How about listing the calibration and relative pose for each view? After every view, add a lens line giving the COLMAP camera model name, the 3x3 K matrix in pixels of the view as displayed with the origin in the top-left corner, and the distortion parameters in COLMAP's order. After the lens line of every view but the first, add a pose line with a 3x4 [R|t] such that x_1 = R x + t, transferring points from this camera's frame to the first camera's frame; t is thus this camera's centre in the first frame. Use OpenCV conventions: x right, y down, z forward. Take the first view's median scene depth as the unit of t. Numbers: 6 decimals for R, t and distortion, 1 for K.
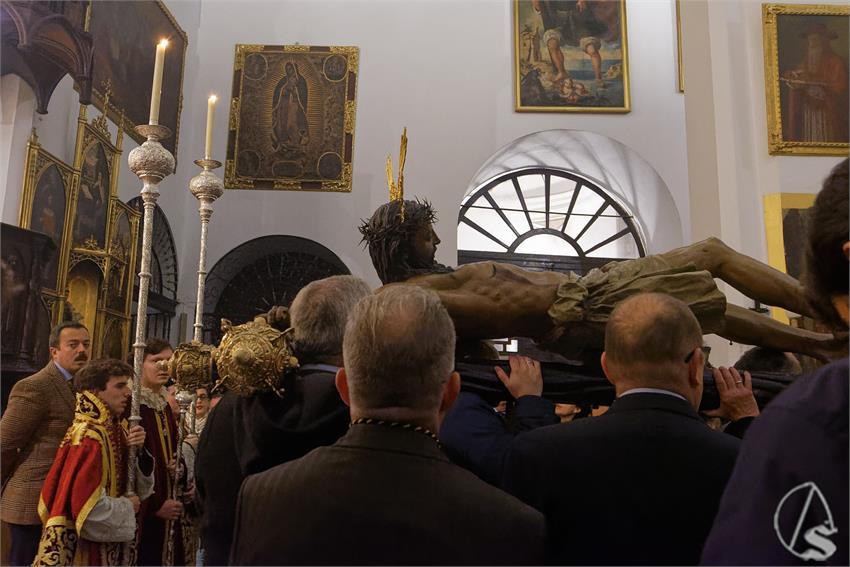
lens RADIAL K [[764.9, 0, 418.6], [0, 764.9, 275.2], [0, 0, 1]] dist [-0.006197, -0.004320]
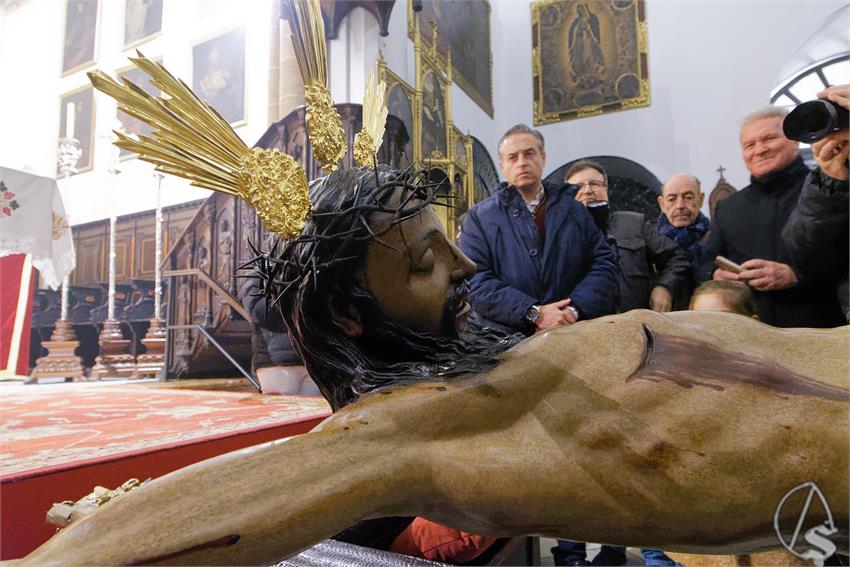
lens RADIAL K [[554.1, 0, 421.5], [0, 554.1, 287.6], [0, 0, 1]] dist [-0.004334, 0.004458]
pose [[0.901433, -0.078721, -0.425702, -0.065849], [0.112643, 0.992109, 0.055064, 0.064418], [0.418008, -0.097588, 0.903186, 0.129840]]
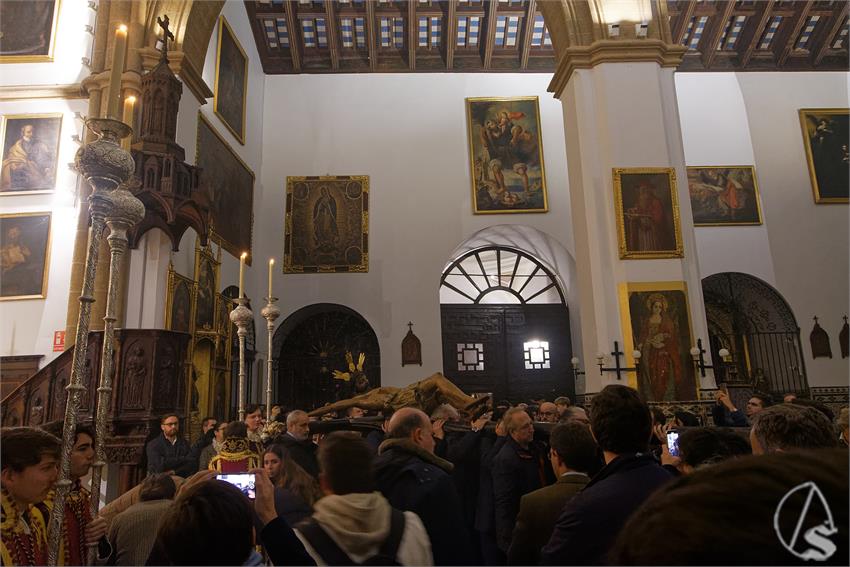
lens RADIAL K [[554.1, 0, 439.6], [0, 554.1, 291.1], [0, 0, 1]] dist [-0.004334, 0.004458]
pose [[0.998030, -0.047418, 0.041075, 0.005513], [0.048260, 0.998639, -0.019766, -0.041897], [-0.040082, 0.021709, 0.998961, -0.099618]]
